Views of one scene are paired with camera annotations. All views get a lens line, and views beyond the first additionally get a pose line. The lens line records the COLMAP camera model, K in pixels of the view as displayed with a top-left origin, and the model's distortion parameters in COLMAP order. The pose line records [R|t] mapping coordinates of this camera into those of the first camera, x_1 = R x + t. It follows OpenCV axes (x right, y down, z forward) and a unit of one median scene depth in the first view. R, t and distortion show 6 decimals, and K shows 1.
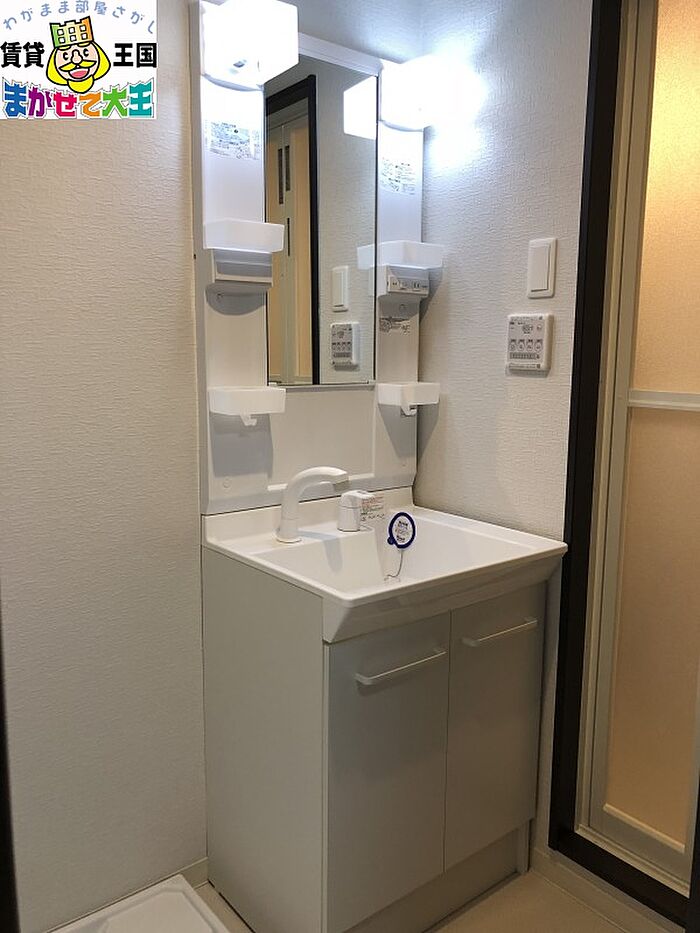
lens RADIAL K [[768.1, 0, 349.6], [0, 768.1, 466.7], [0, 0, 1]] dist [0.042250, 0.018641]
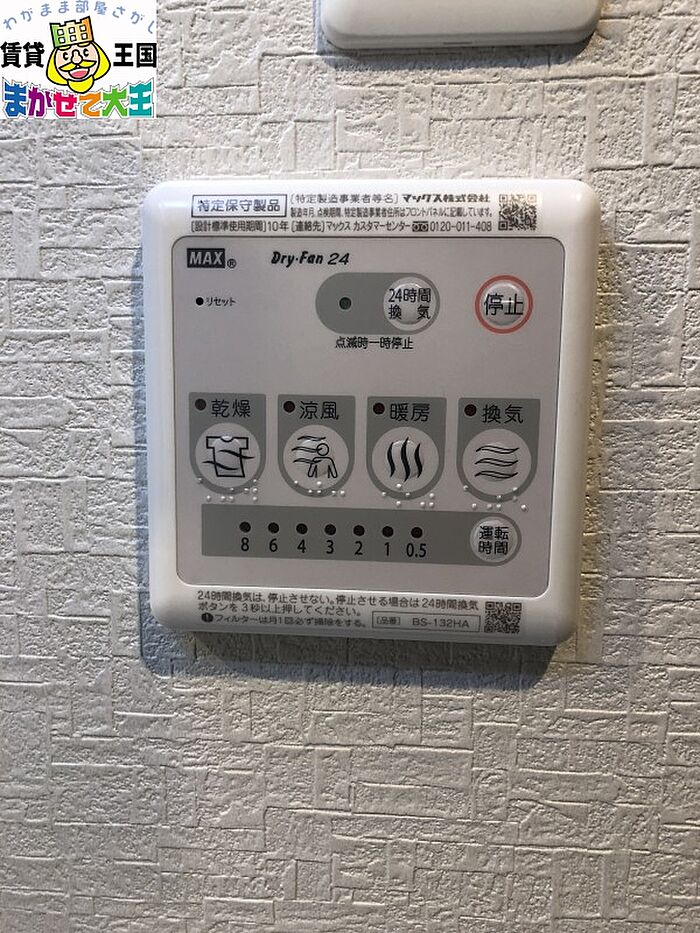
lens RADIAL K [[768.1, 0, 348.8], [0, 768.1, 467.2], [0, 0, 1]] dist [0.042250, 0.018641]
pose [[0.678070, -0.103173, 0.727720, 0.140591], [0.105173, 0.993530, 0.042861, -0.160482], [-0.727433, 0.047474, 0.684534, 0.923781]]
